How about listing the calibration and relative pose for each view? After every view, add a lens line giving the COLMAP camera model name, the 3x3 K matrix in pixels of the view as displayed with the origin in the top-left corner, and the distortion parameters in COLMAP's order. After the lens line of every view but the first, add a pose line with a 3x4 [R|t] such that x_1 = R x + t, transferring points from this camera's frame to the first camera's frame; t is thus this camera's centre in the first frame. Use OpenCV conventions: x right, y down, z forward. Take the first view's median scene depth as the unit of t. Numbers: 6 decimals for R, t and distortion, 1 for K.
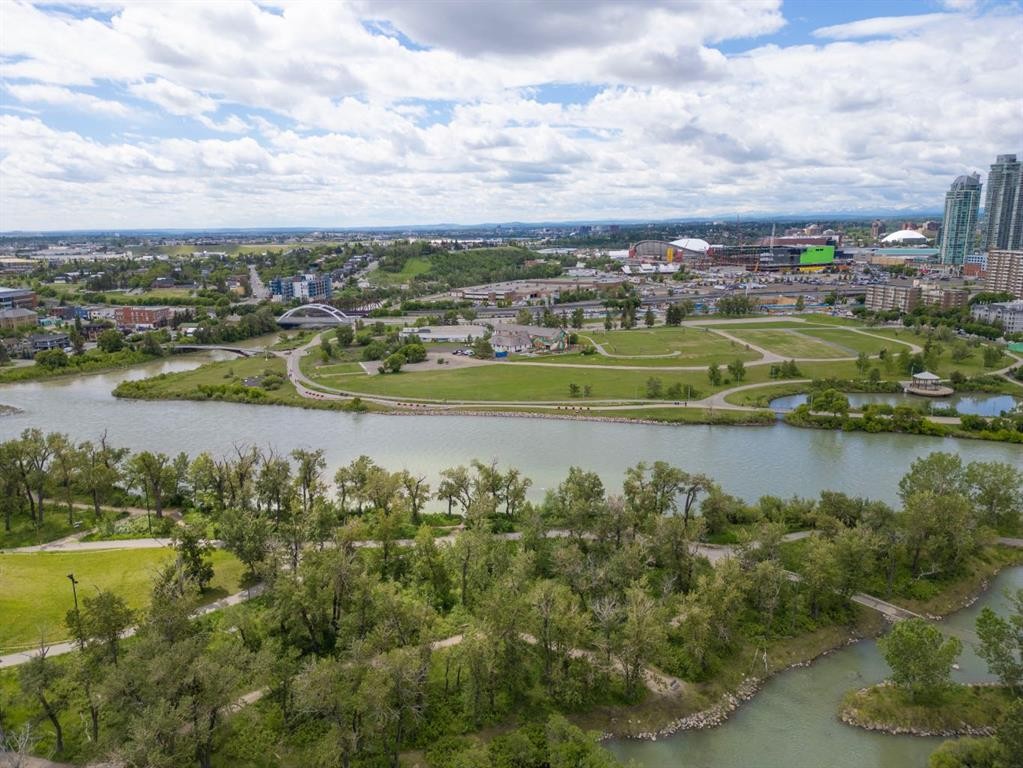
lens RADIAL K [[721.8, 0, 511.5], [0, 721.8, 384.0], [0, 0, 1]] dist [0.006872, 0.000485]
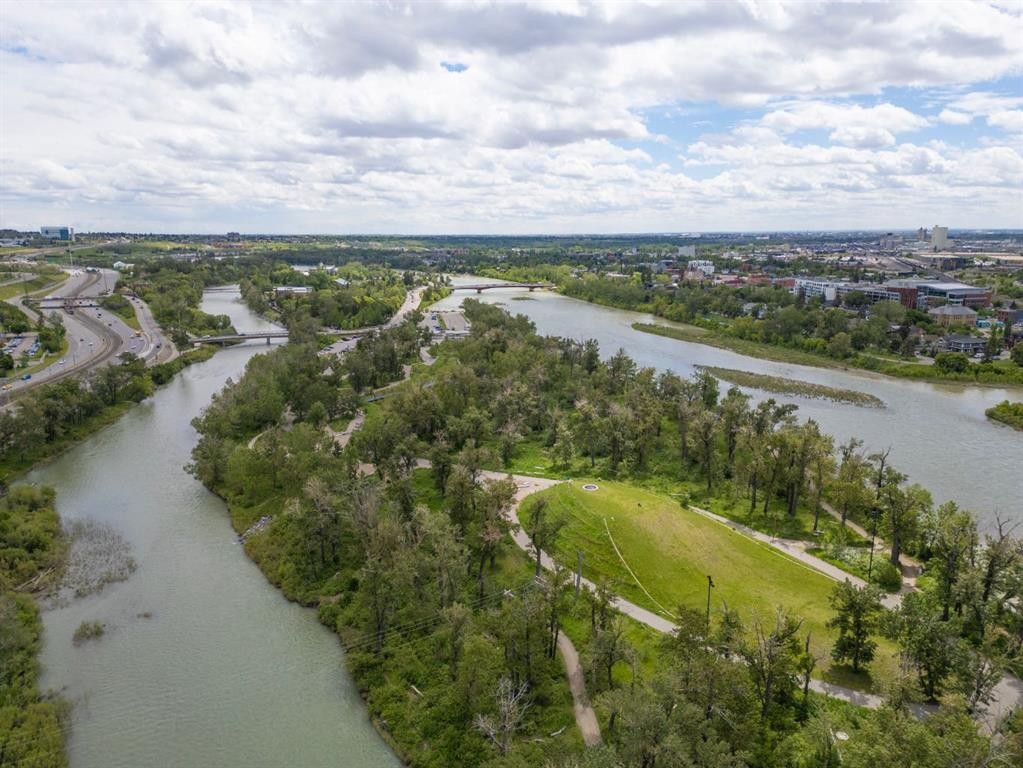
lens RADIAL K [[721.8, 0, 511.5], [0, 721.8, 384.0], [0, 0, 1]] dist [0.006872, 0.000485]
pose [[0.328071, 0.203697, -0.922430, 0.089206], [-0.200779, 0.969200, 0.142616, -0.043198], [0.923069, 0.138417, 0.358865, 0.222844]]
